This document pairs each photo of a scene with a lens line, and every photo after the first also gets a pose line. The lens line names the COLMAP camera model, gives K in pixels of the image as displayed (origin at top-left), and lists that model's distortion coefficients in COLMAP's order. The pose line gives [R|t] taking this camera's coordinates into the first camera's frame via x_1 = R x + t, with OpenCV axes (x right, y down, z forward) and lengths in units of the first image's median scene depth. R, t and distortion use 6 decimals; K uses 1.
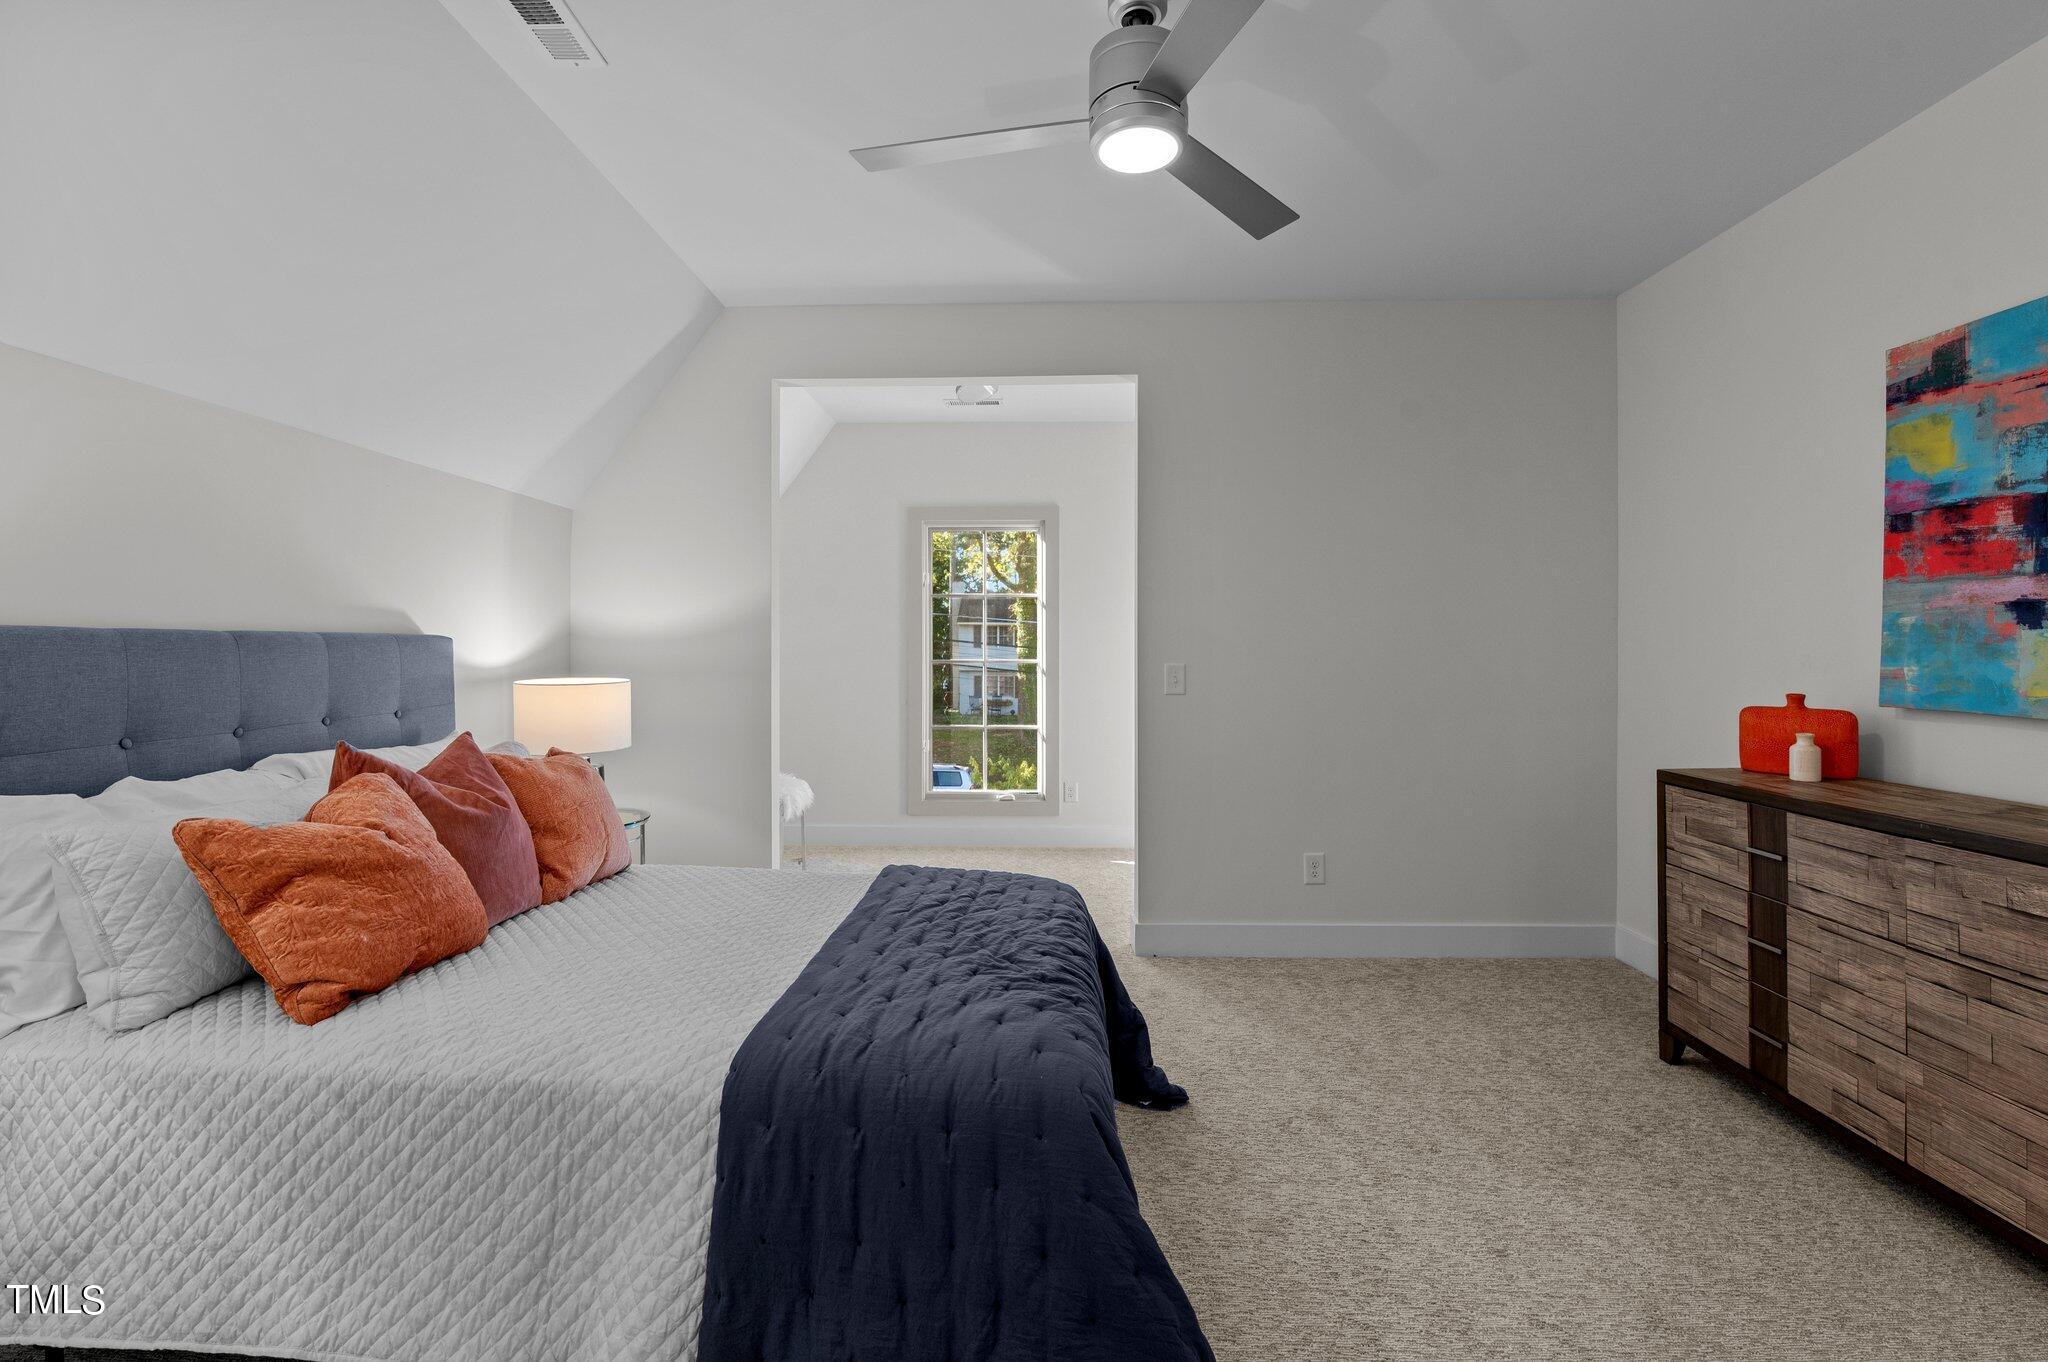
lens RADIAL K [[892.2, 0, 1034.2], [0, 892.2, 659.9], [0, 0, 1]] dist [0.008710, -0.005749]
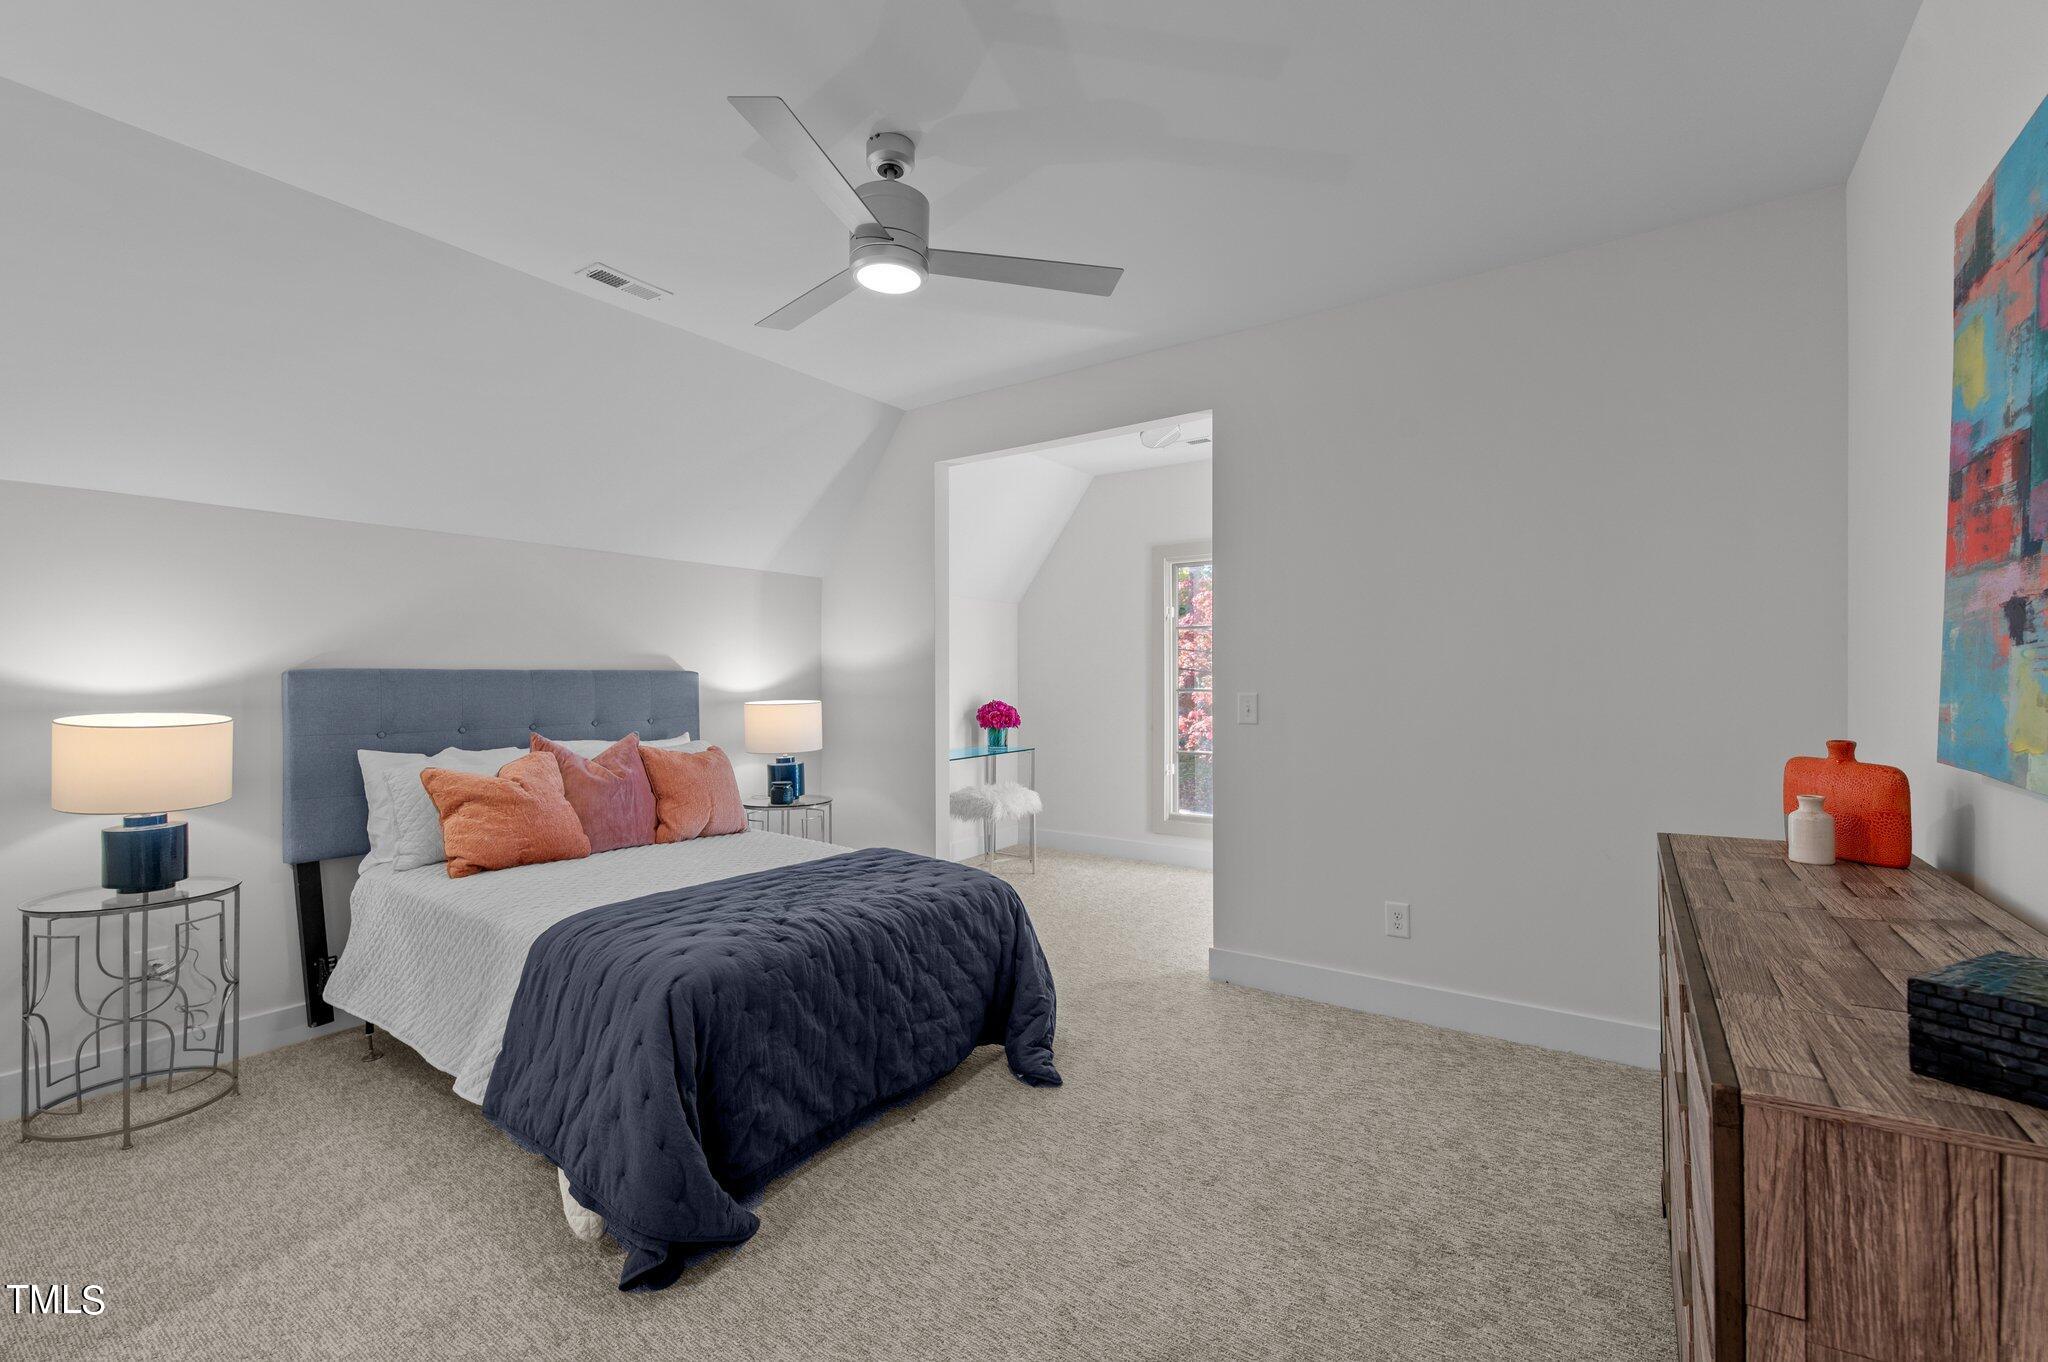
lens RADIAL K [[892.2, 0, 1018.6], [0, 892.2, 683.9], [0, 0, 1]] dist [0.008710, -0.005749]
pose [[0.831953, 0.001166, -0.554845, 0.729646], [-0.002981, 0.999993, -0.002368, -0.003767], [0.554838, 0.003624, 0.831950, 0.045095]]
